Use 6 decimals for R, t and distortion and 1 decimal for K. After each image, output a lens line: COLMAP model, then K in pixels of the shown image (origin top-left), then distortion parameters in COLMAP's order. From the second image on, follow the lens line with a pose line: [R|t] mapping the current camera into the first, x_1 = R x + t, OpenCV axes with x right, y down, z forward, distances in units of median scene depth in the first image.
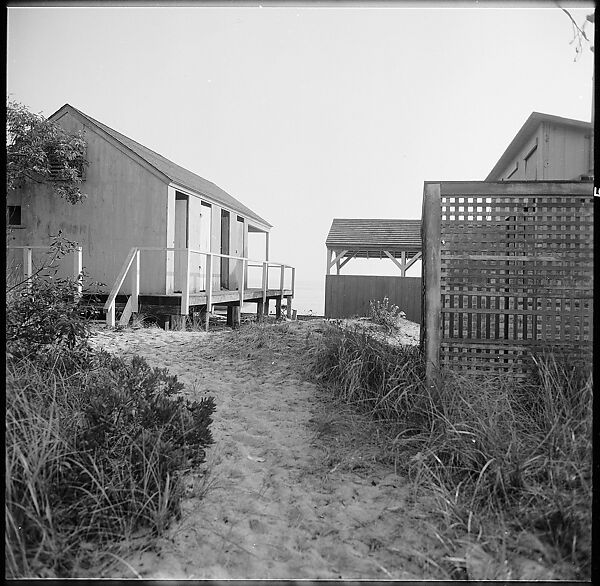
lens RADIAL K [[590.5, 0, 301.7], [0, 590.5, 291.3], [0, 0, 1]] dist [-0.018590, 0.004035]
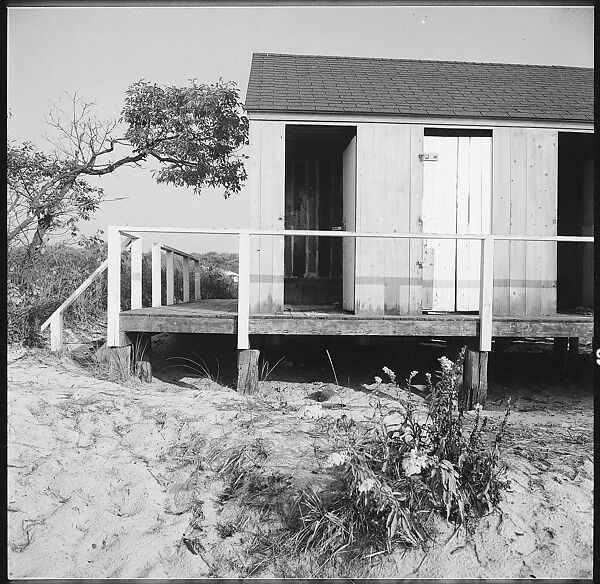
lens RADIAL K [[596.2, 0, 300.3], [0, 596.2, 290.7], [0, 0, 1]] dist [-0.019322, 0.000512]
pose [[0.233362, -0.009507, -0.972343, 0.282907], [-0.036509, 0.999161, -0.018532, -0.006186], [0.971704, 0.039824, 0.232819, 0.792950]]
